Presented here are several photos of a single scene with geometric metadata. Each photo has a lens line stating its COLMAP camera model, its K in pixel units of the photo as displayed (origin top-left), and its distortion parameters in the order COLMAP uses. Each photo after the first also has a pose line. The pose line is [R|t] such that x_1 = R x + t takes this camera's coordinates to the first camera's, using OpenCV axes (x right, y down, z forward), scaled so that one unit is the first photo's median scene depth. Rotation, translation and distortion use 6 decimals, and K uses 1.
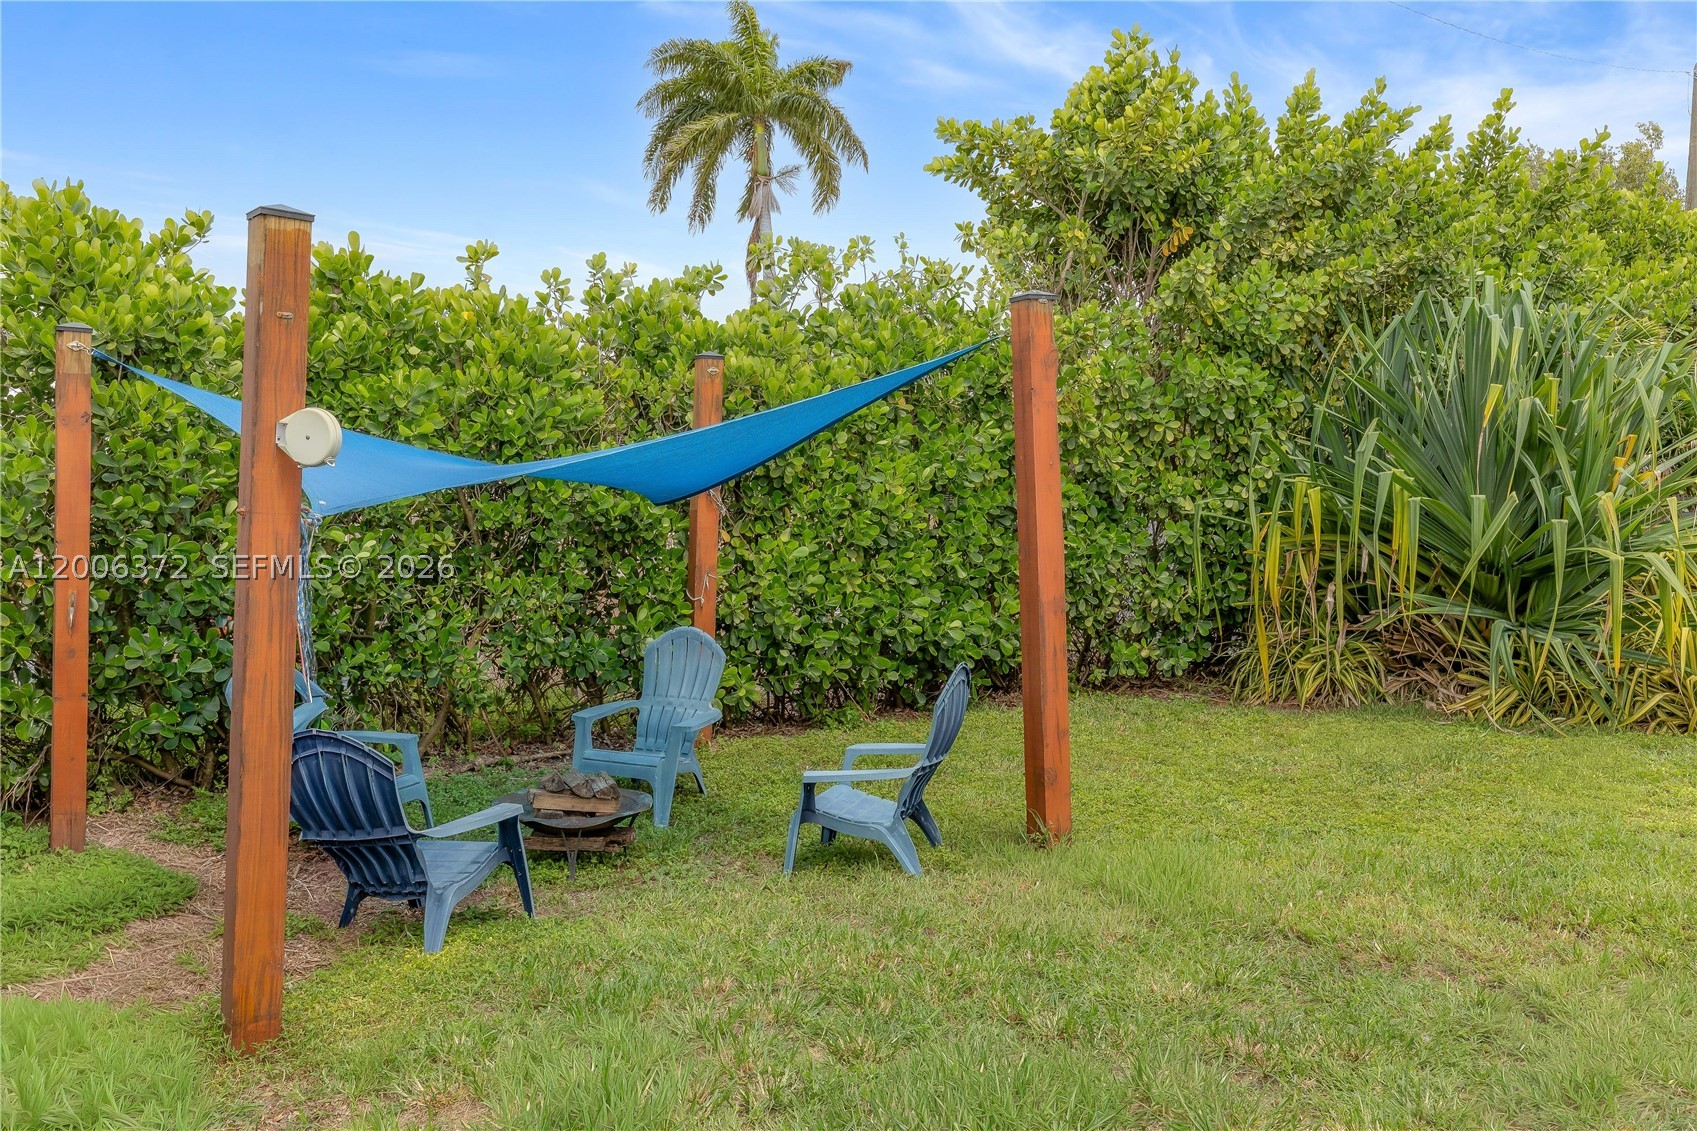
lens RADIAL K [[1381.7, 0, 849.3], [0, 1381.7, 522.3], [0, 0, 1]] dist [0.005537, -0.005695]
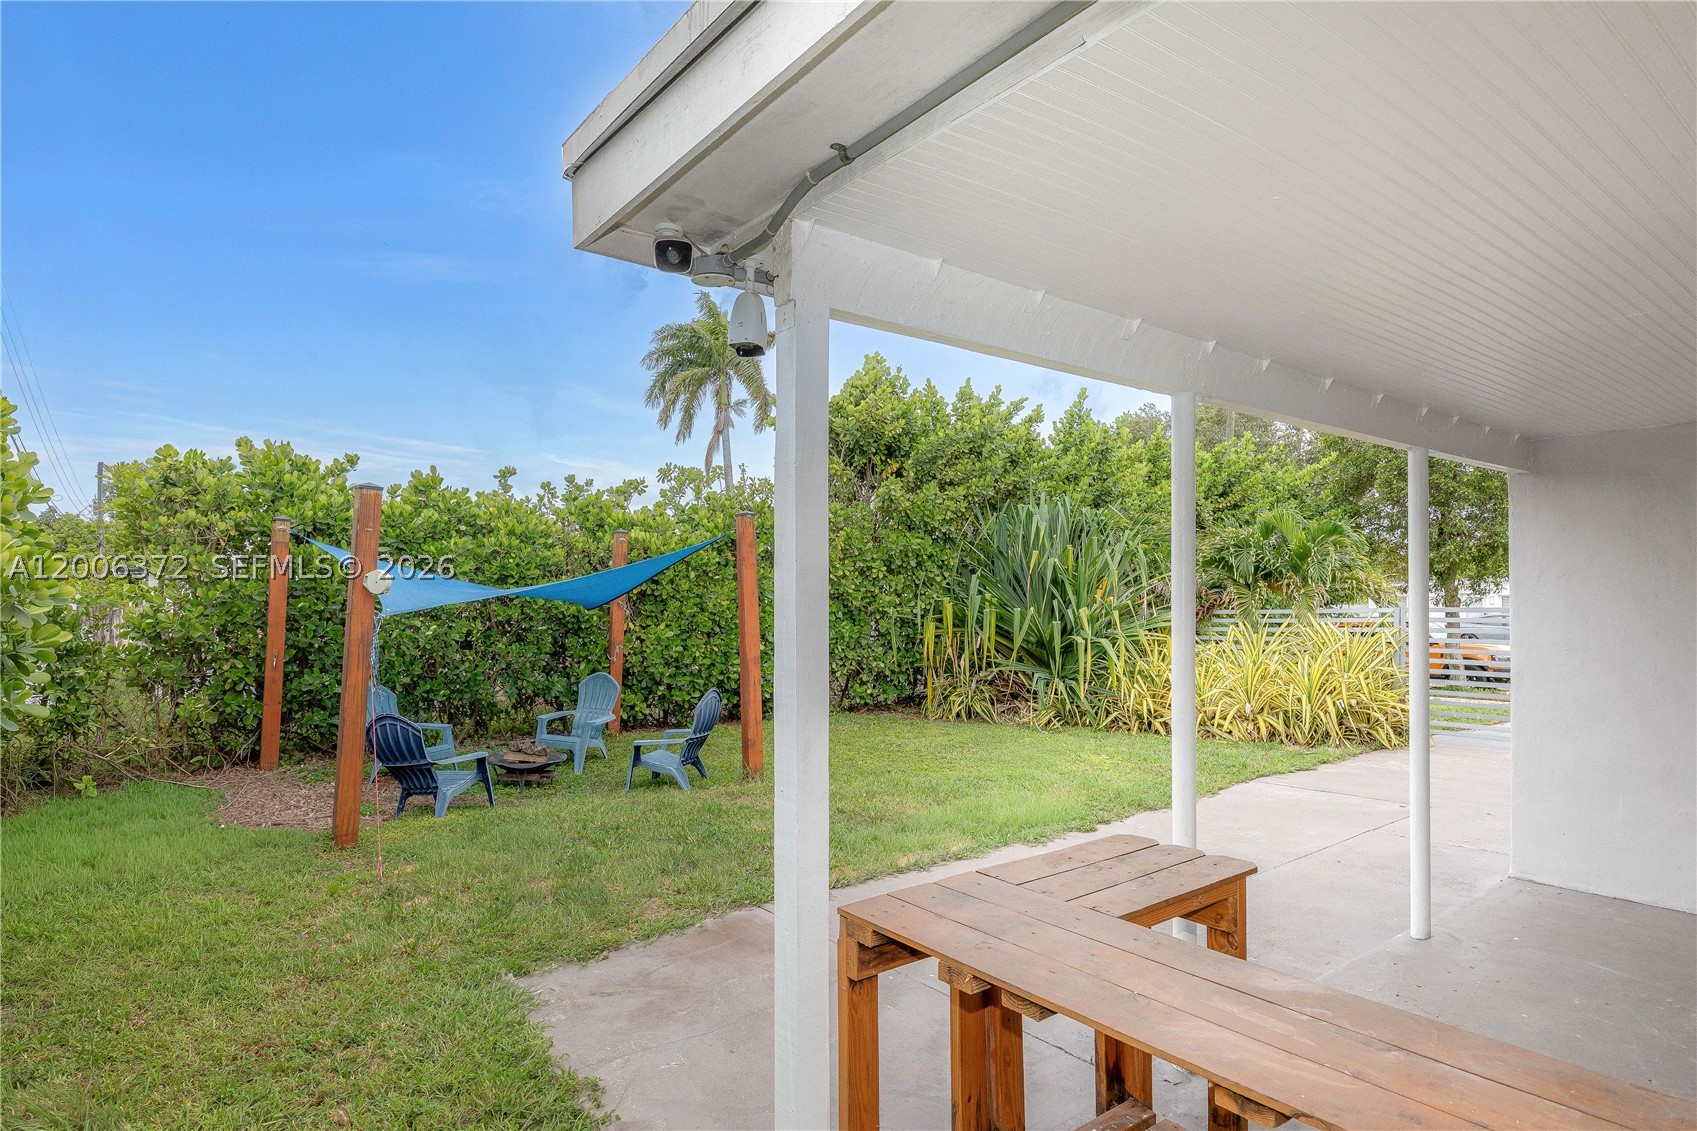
lens RADIAL K [[891.5, 0, 838.5], [0, 891.5, 575.0], [0, 0, 1]] dist [-0.003881, -0.000958]
pose [[0.998995, 0.012111, 0.043144, 0.143028], [-0.010031, 0.998792, -0.048108, -0.003550], [-0.043675, 0.047627, 0.997910, -0.238450]]
